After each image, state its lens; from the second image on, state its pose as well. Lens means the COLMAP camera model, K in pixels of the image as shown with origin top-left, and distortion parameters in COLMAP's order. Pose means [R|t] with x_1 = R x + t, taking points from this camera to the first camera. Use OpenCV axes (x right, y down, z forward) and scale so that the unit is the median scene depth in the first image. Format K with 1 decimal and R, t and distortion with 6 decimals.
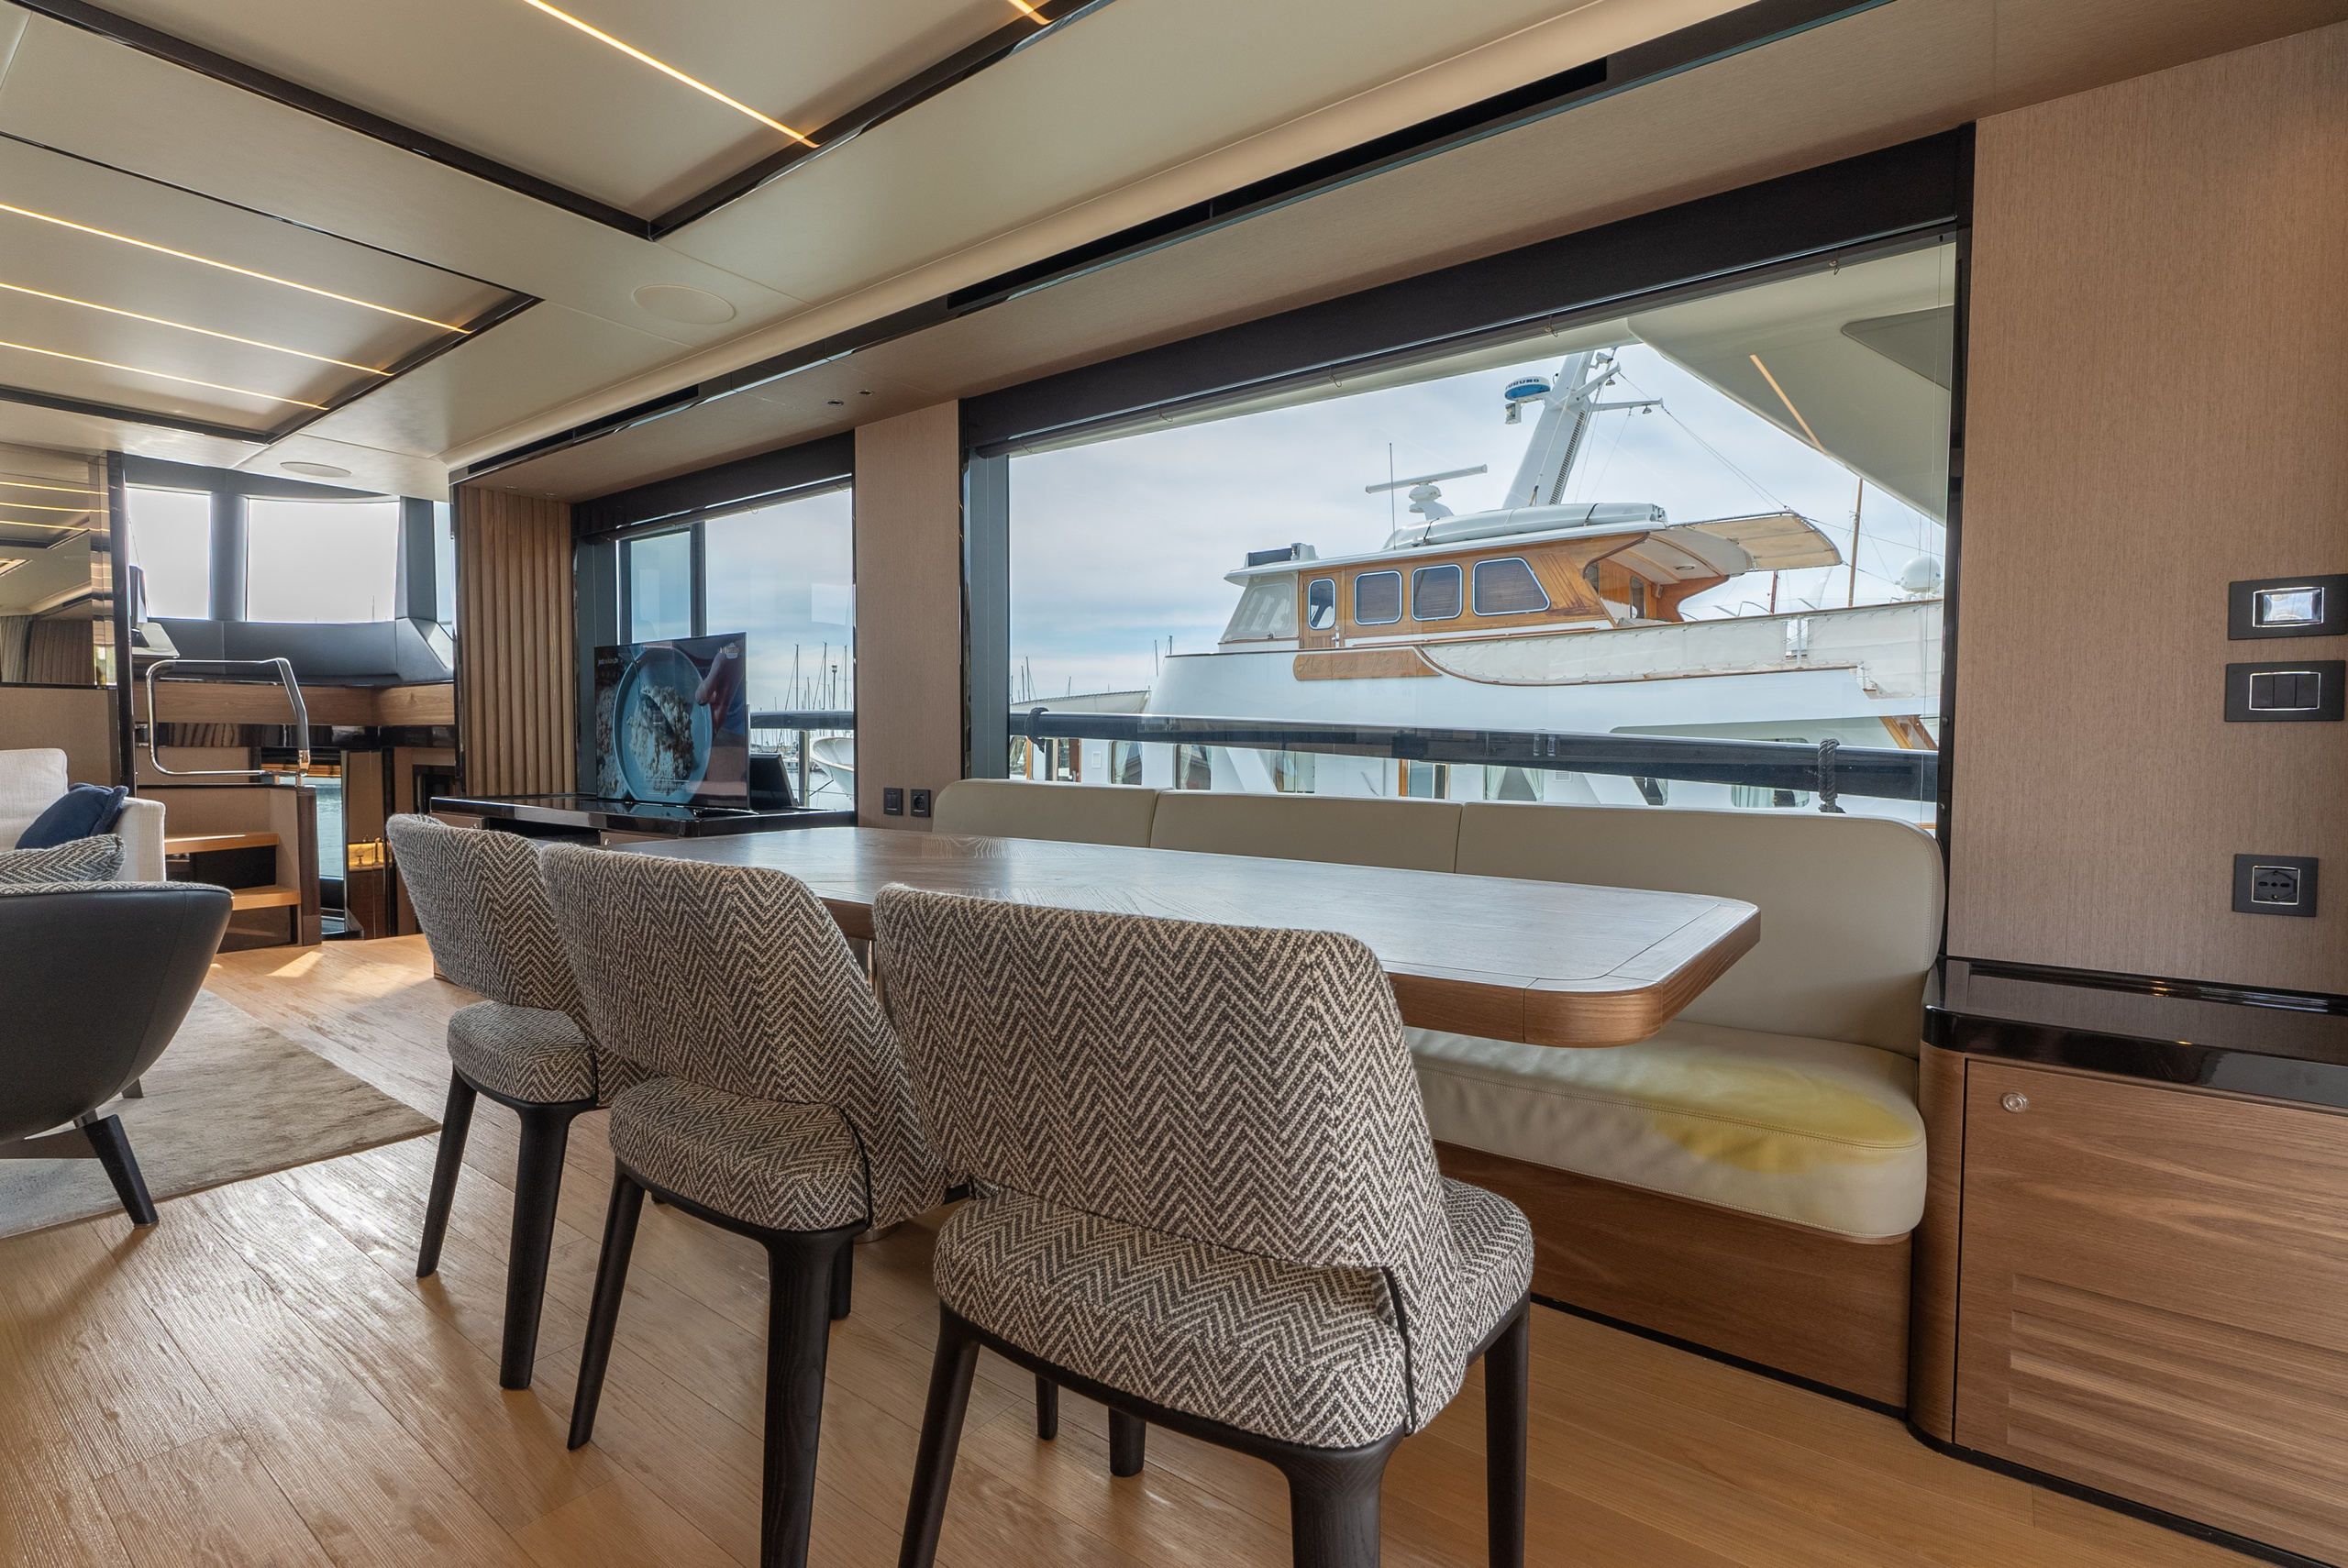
lens RADIAL K [[1079.7, 0, 1192.6], [0, 1079.7, 789.4], [0, 0, 1]] dist [0.000578, 0.000053]
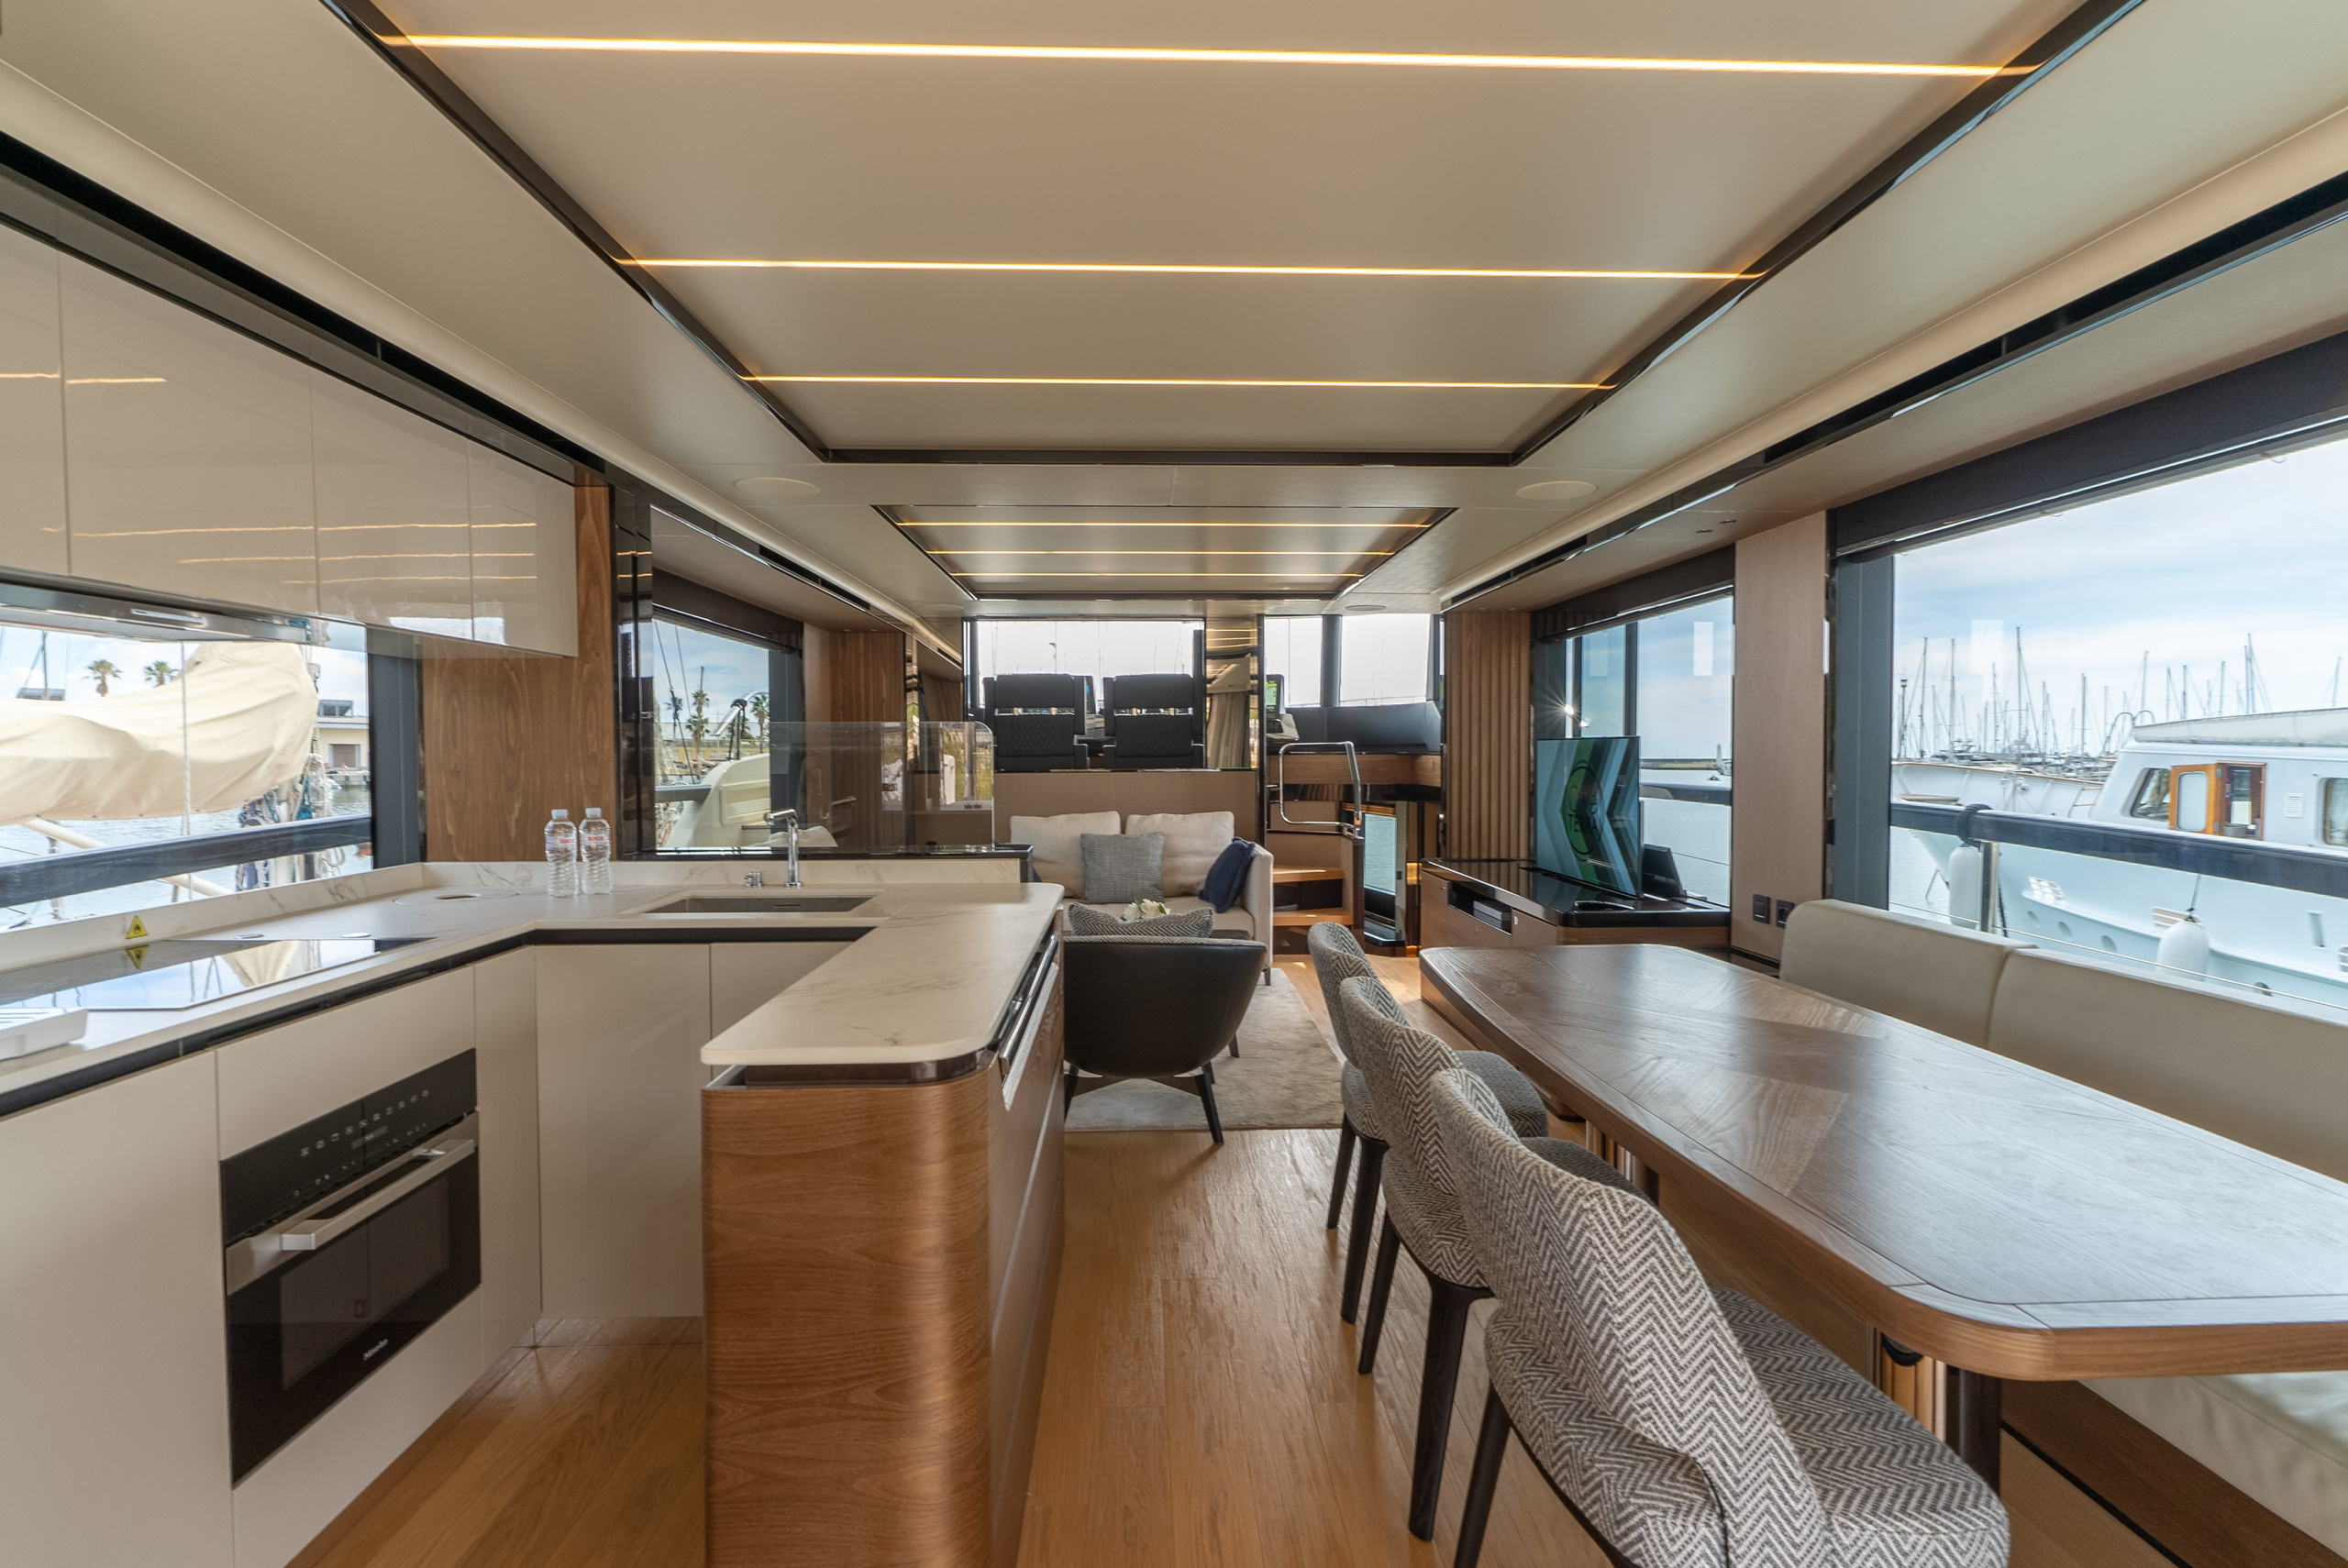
lens RADIAL K [[1142.1, 0, 1183.1], [0, 1142.1, 822.1], [0, 0, 1]] dist [0.000167, 0.001032]
pose [[0.628360, 0.041968, -0.776789, 0.221027], [-0.030532, 0.999105, 0.029282, -0.090778], [0.777323, 0.005317, 0.629079, -0.091079]]
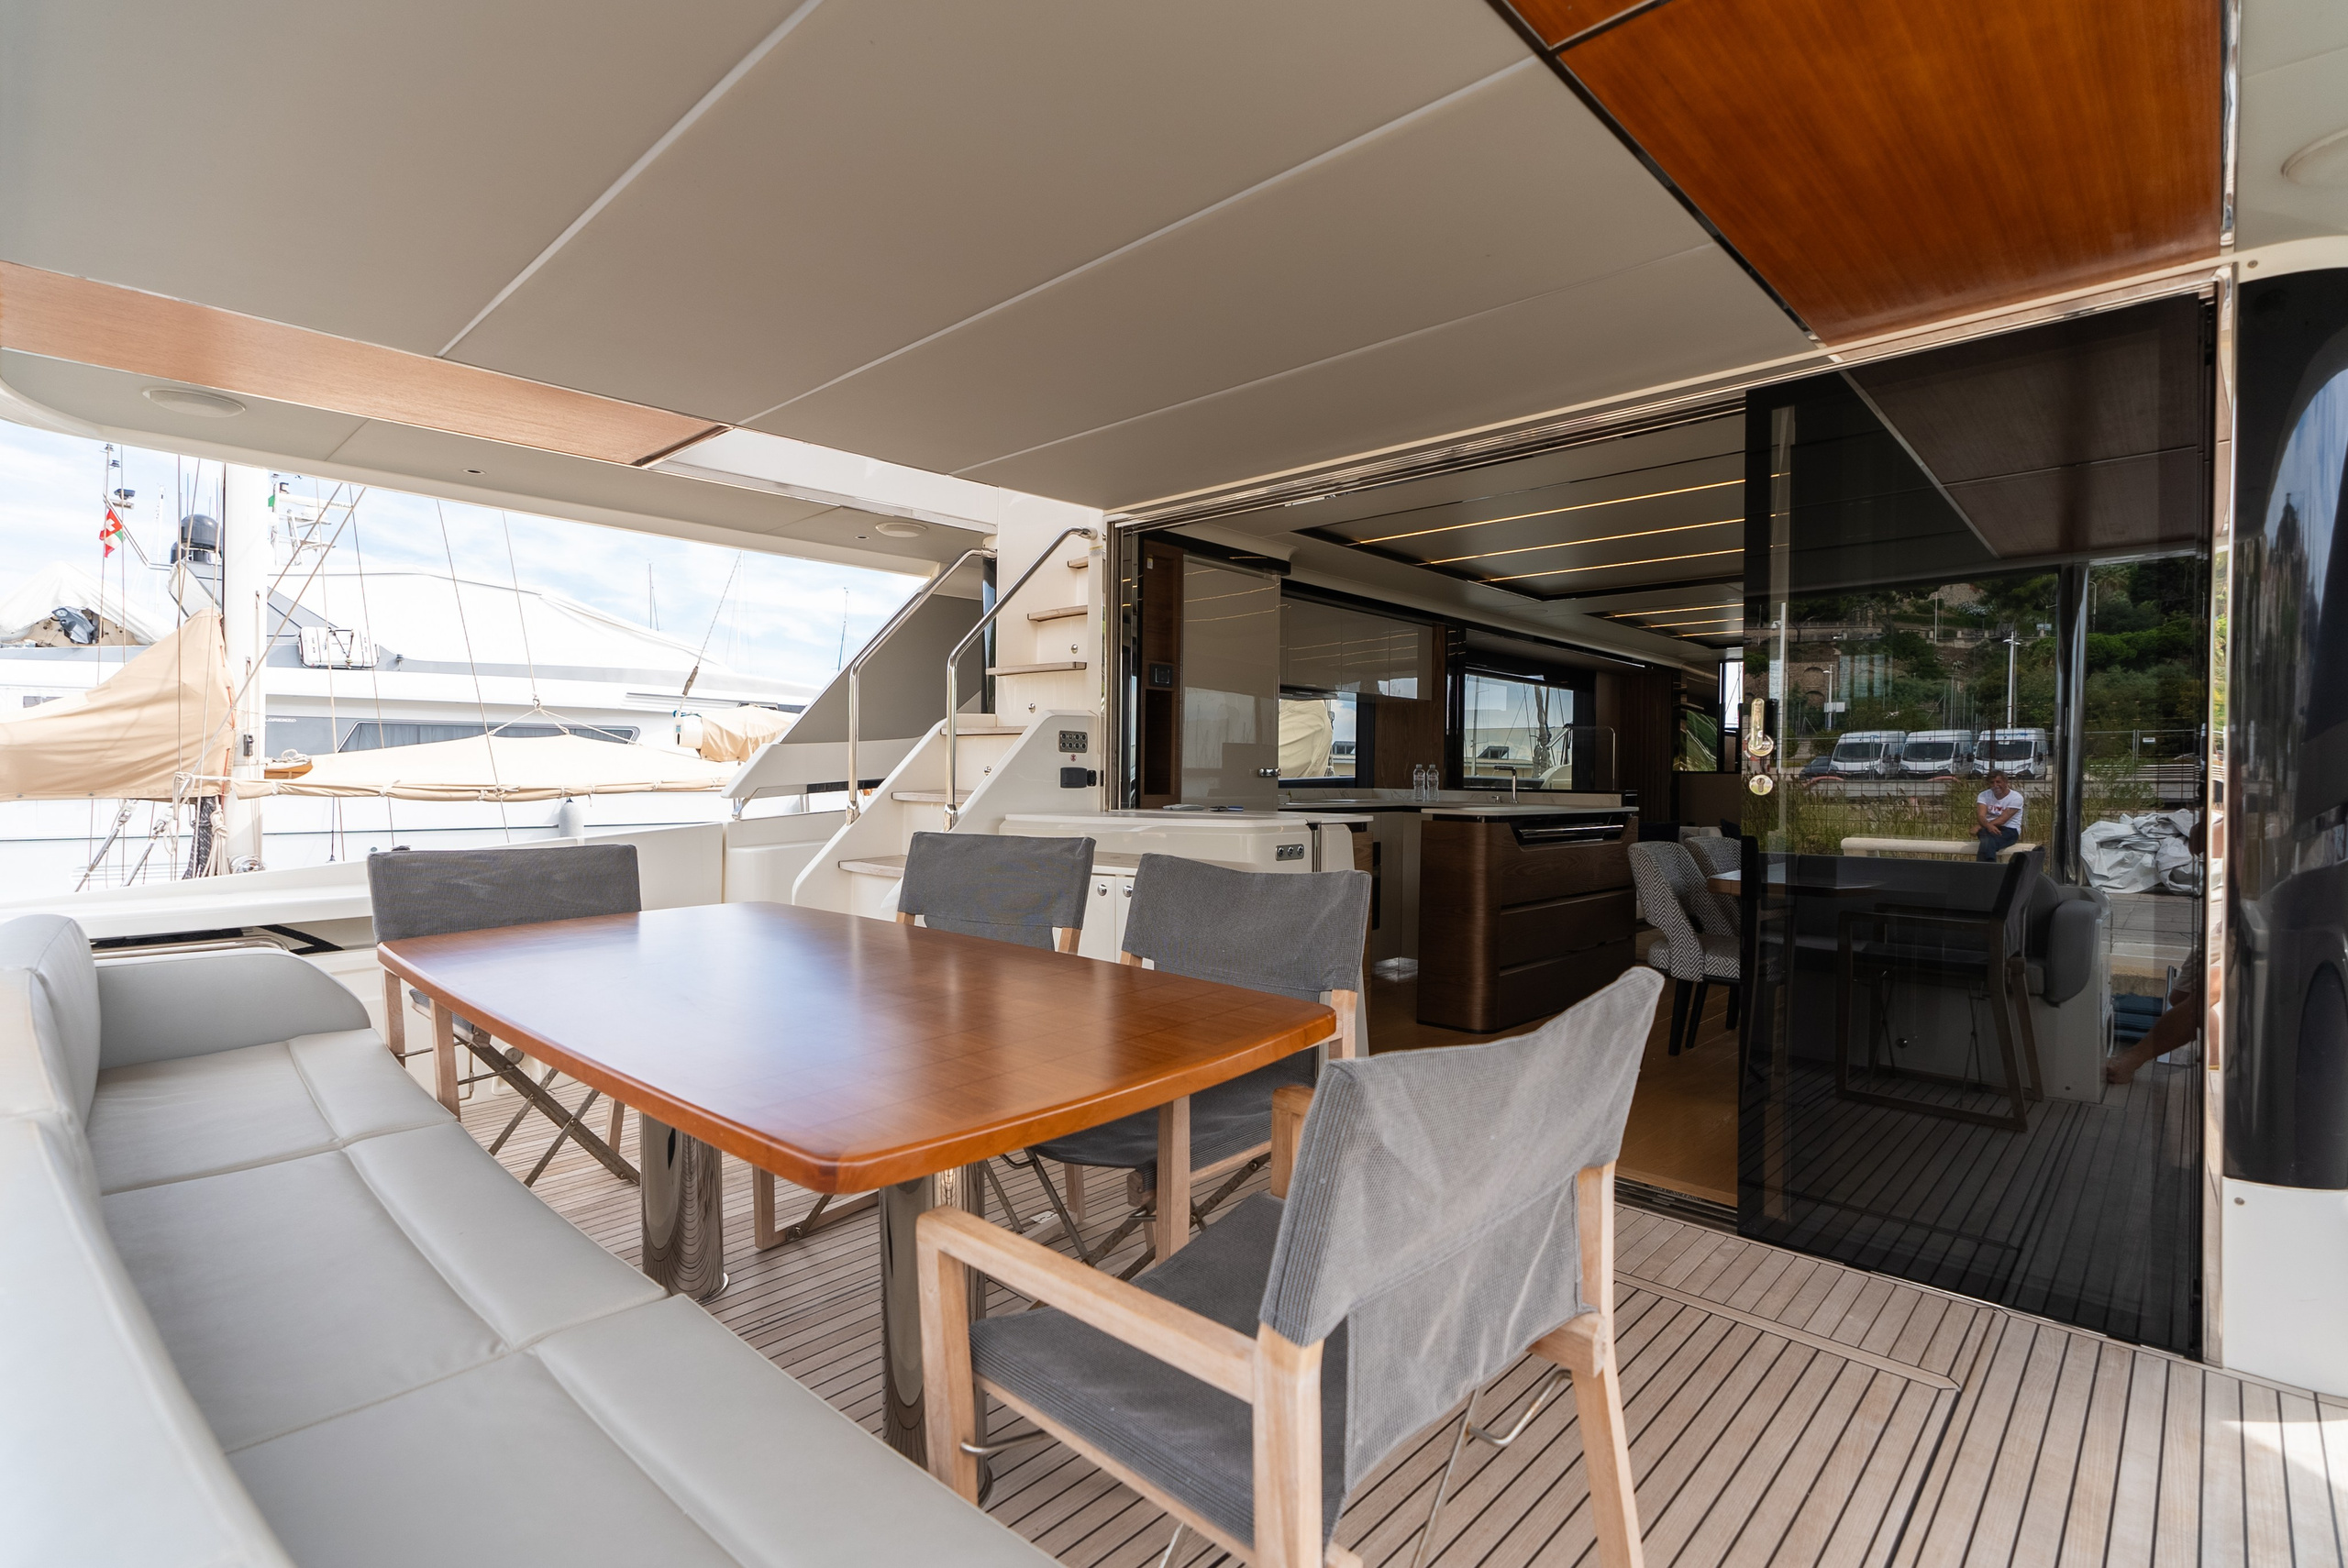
lens RADIAL K [[1120.3, 0, 1174.0], [0, 1120.3, 784.0], [0, 0, 1]] dist [-0.002367, -0.000399]
pose [[-0.105095, -0.001237, -0.994461, 1.342150], [-0.055910, 0.998425, 0.004666, -0.010033], [0.992889, 0.056091, -0.104998, -0.142323]]
